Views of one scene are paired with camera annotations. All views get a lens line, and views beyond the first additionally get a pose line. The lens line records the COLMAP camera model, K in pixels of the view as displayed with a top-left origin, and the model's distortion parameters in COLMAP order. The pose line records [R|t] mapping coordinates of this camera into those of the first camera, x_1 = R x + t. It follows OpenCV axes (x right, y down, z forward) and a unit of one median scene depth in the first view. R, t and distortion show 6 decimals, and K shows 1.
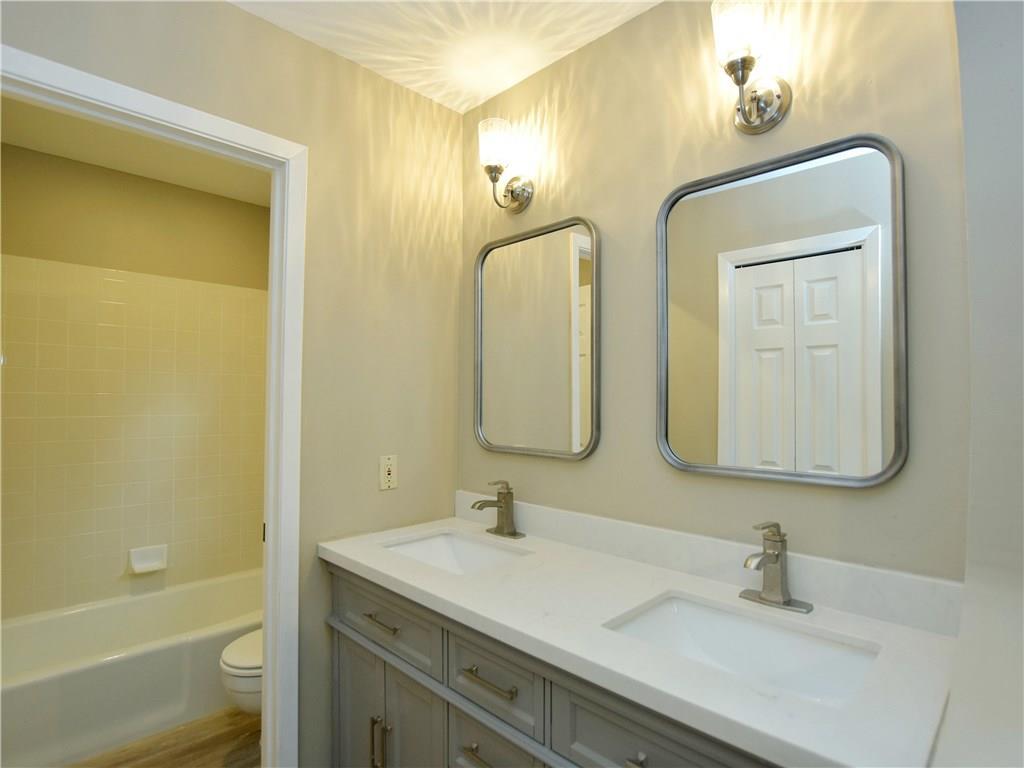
lens RADIAL K [[540.4, 0, 508.2], [0, 540.4, 385.7], [0, 0, 1]] dist [-0.029056, -0.000223]
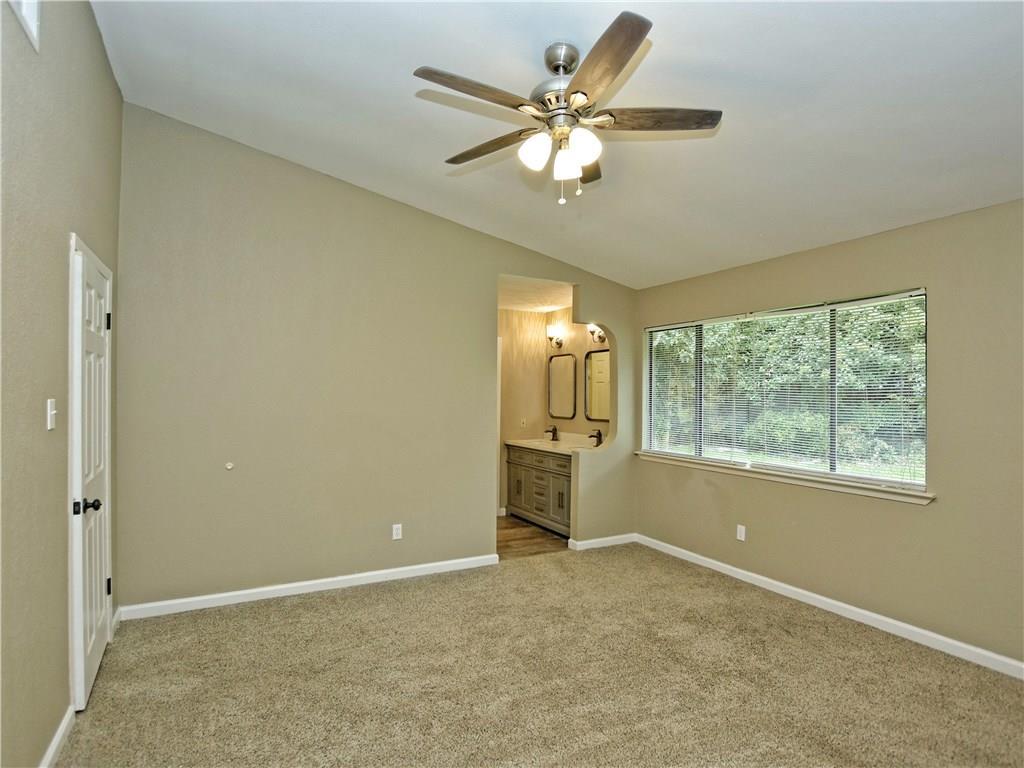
lens RADIAL K [[540.4, 0, 512.4], [0, 540.4, 388.2], [0, 0, 1]] dist [-0.029056, -0.000223]
pose [[0.954502, 0.000023, -0.298203, 0.782676], [0.006268, 0.999777, 0.020142, -0.140659], [0.298137, -0.021094, 0.954290, -2.449333]]
